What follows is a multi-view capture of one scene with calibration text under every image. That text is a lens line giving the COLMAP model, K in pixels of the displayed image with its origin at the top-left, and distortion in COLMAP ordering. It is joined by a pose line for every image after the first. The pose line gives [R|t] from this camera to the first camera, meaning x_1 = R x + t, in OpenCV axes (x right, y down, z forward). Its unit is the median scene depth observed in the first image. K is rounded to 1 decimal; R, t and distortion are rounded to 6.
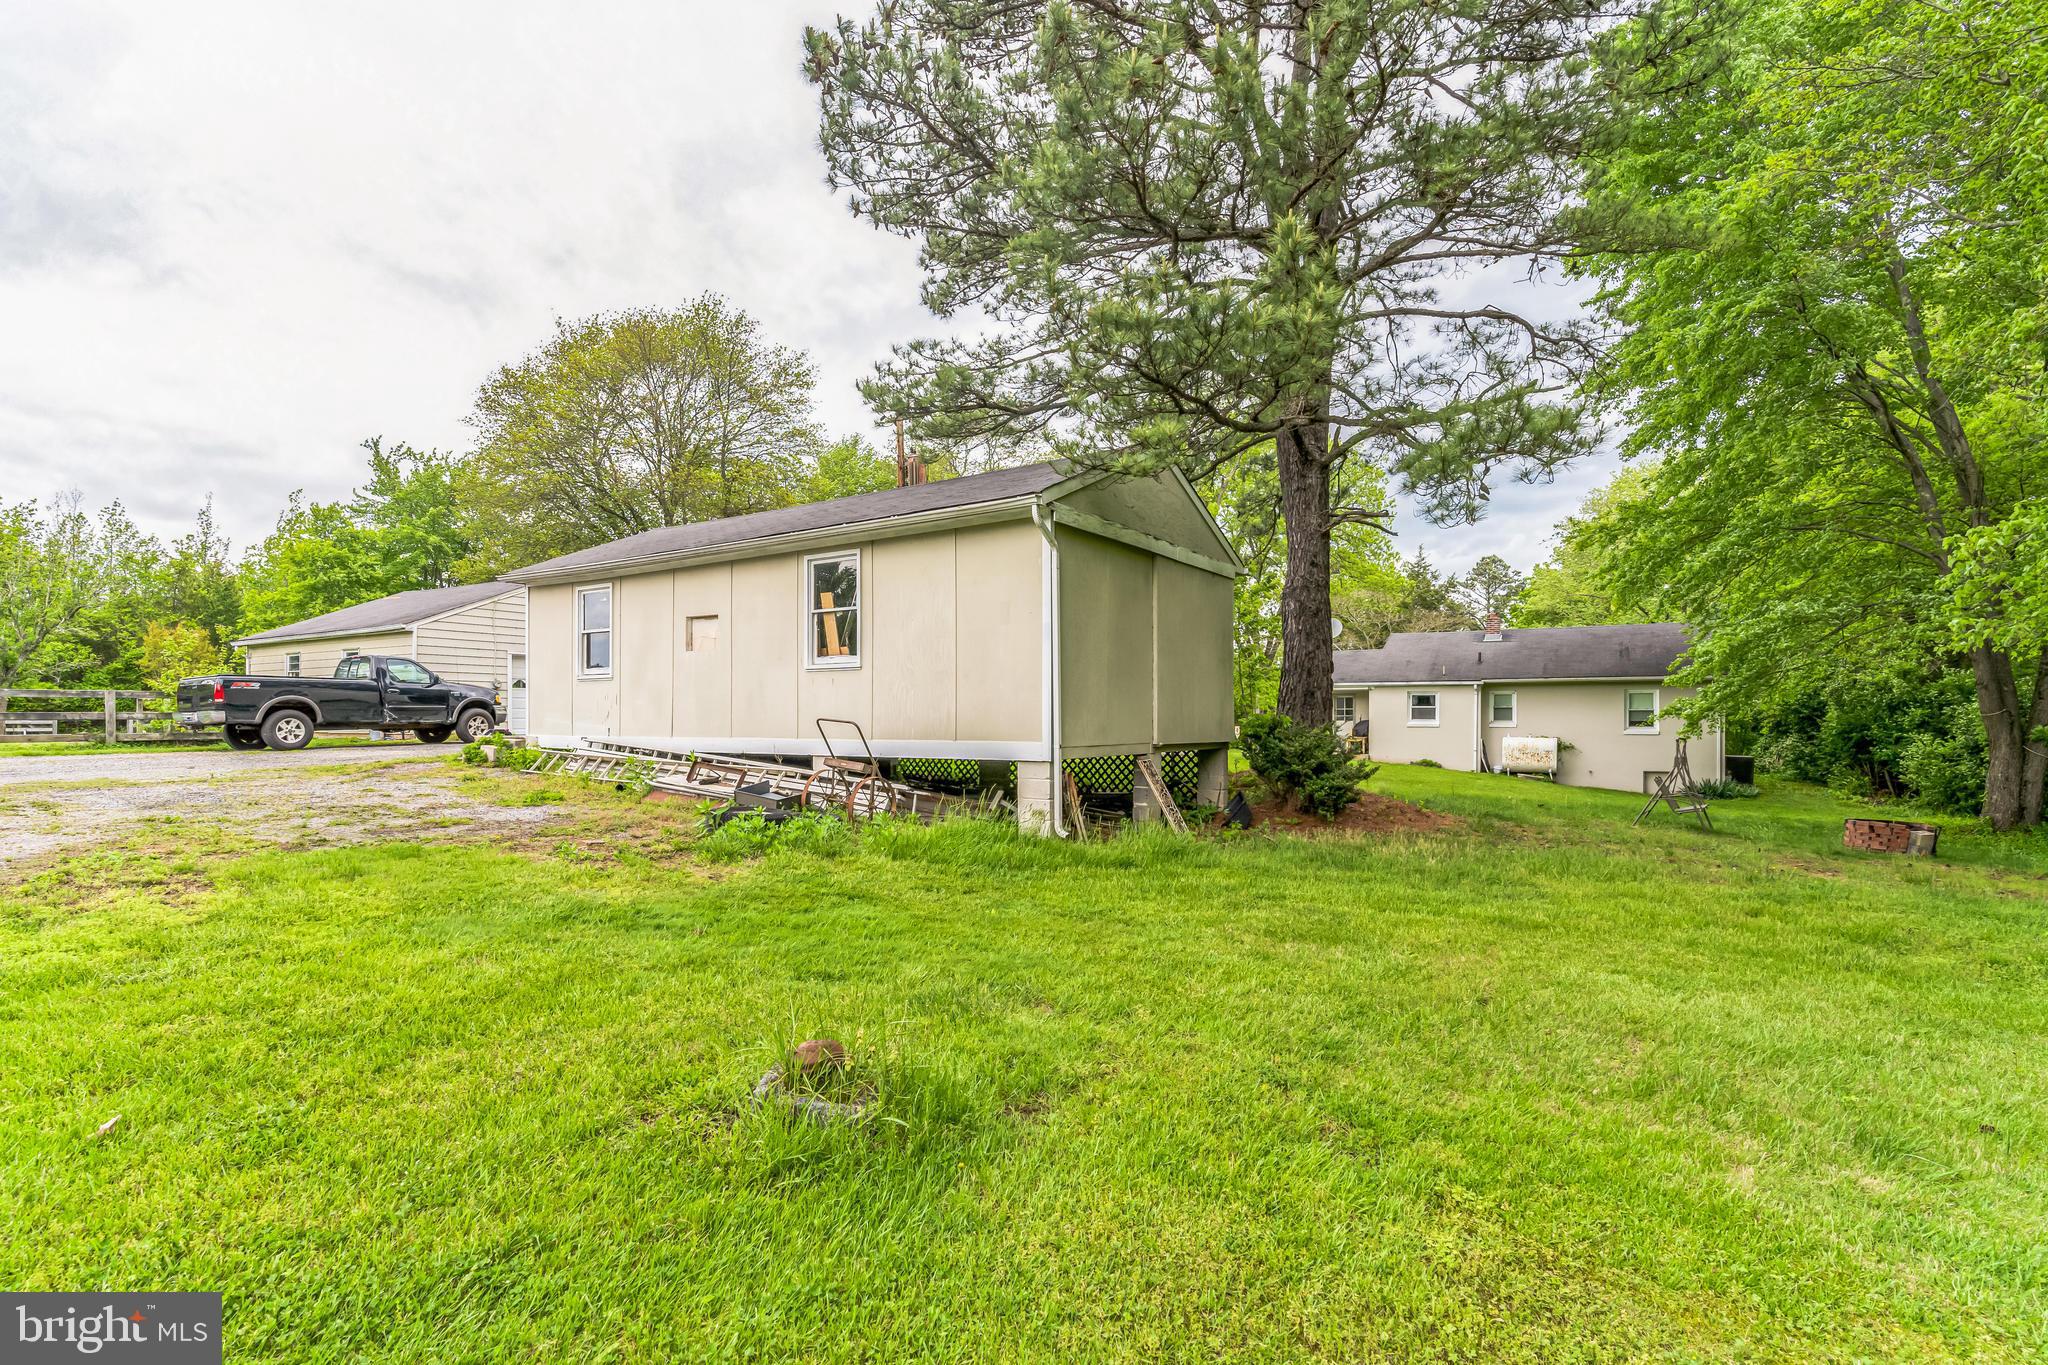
lens RADIAL K [[949.2, 0, 1018.1], [0, 949.2, 696.3], [0, 0, 1]] dist [0.002116, 0.000089]
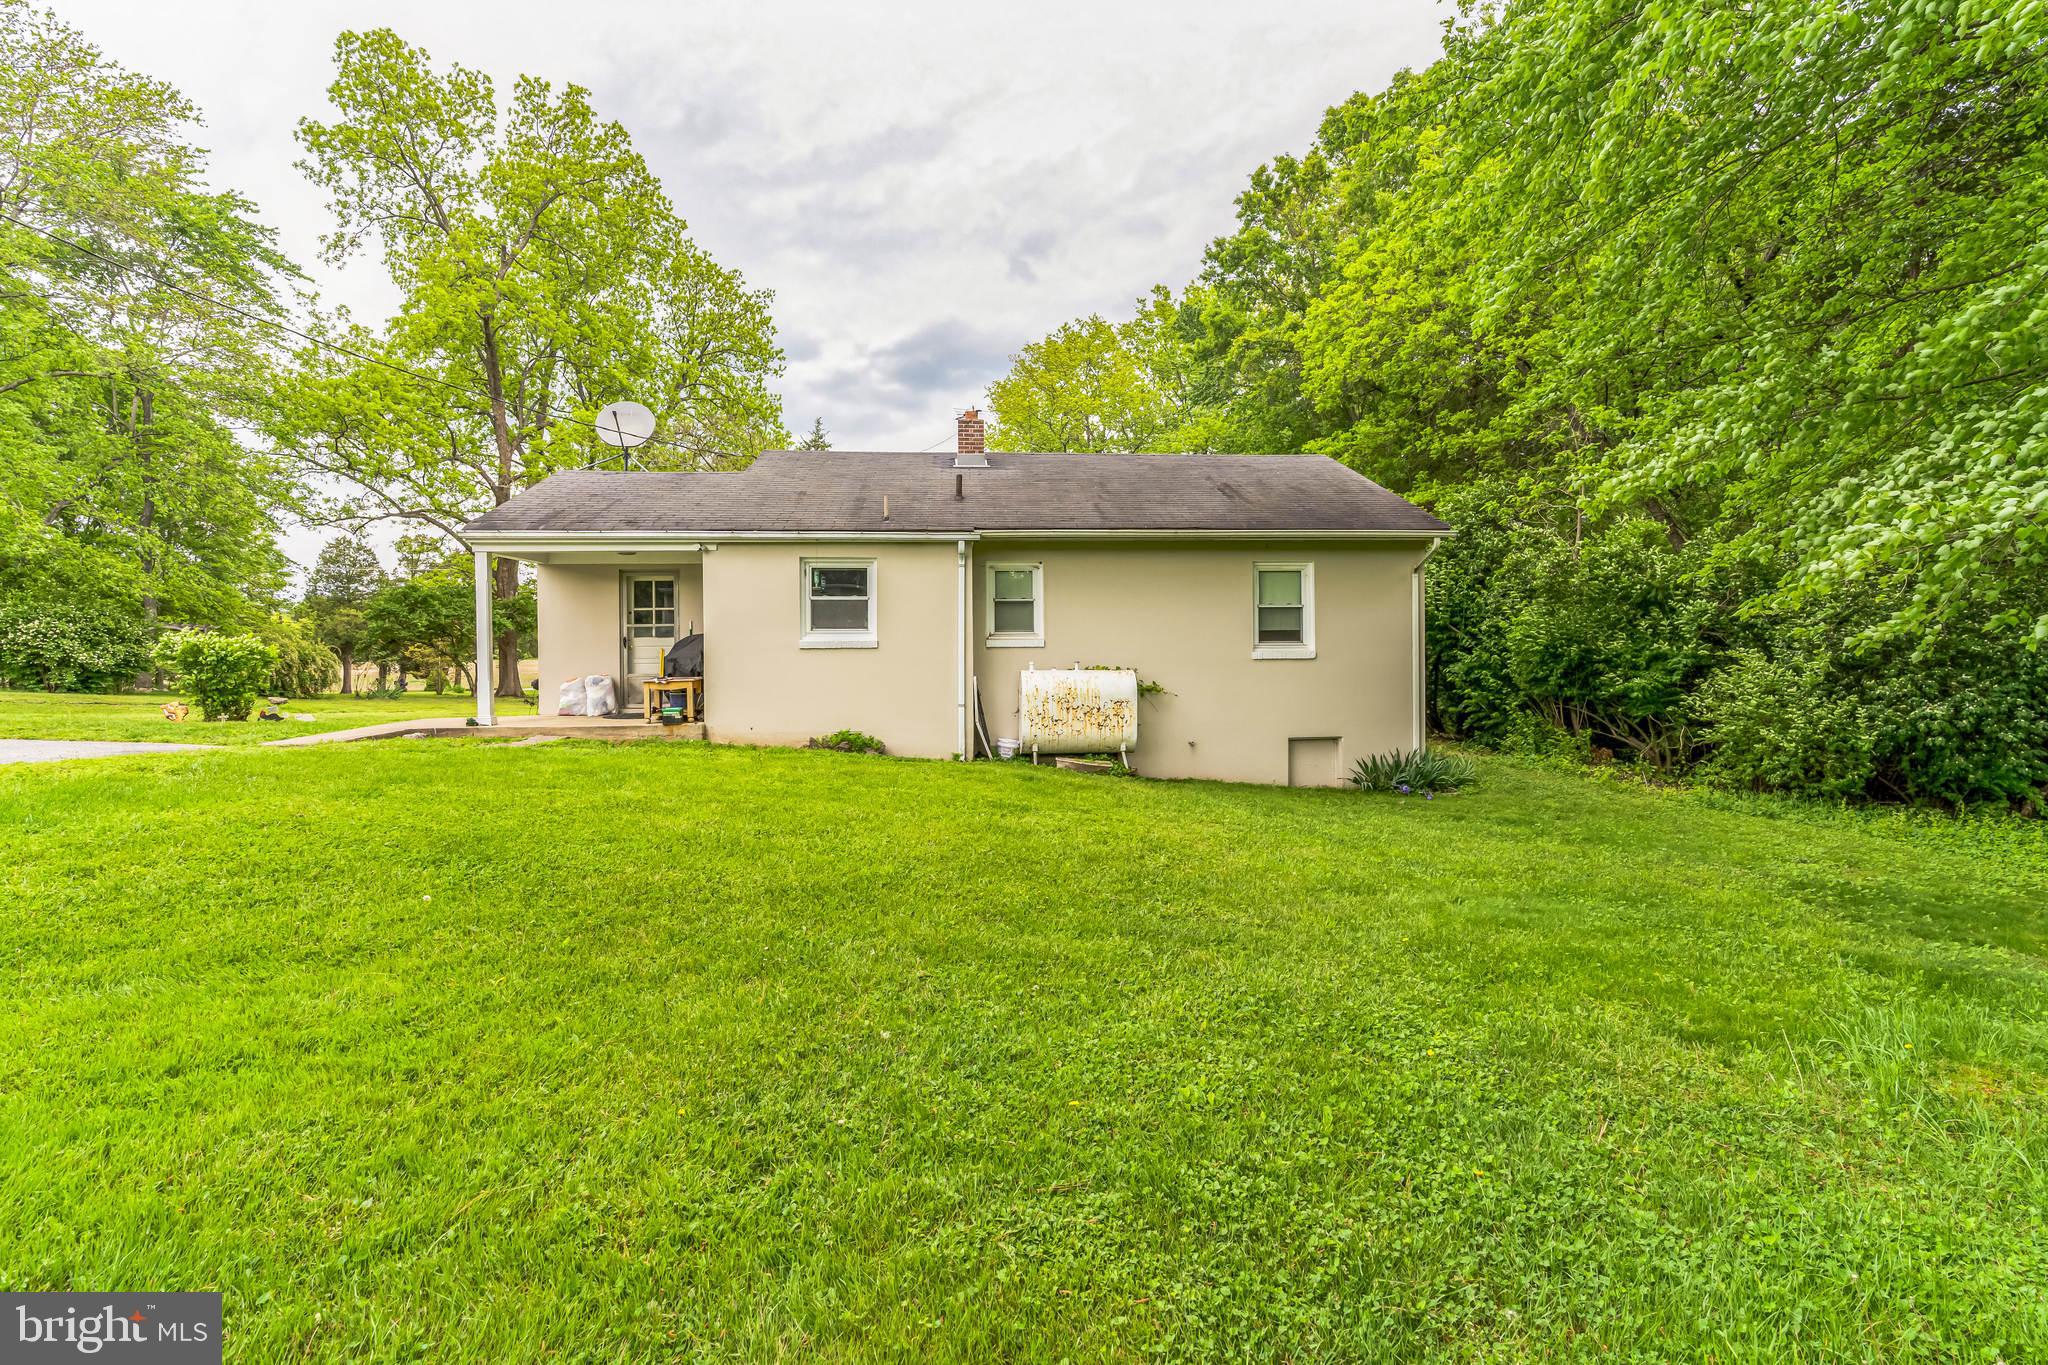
lens RADIAL K [[949.2, 0, 1020.9], [0, 949.2, 679.2], [0, 0, 1]] dist [0.002116, 0.000089]
pose [[0.824668, -0.011065, 0.565510, 0.276737], [-0.001474, 0.999763, 0.021711, 0.037597], [-0.565616, -0.018738, 0.824456, 0.658027]]
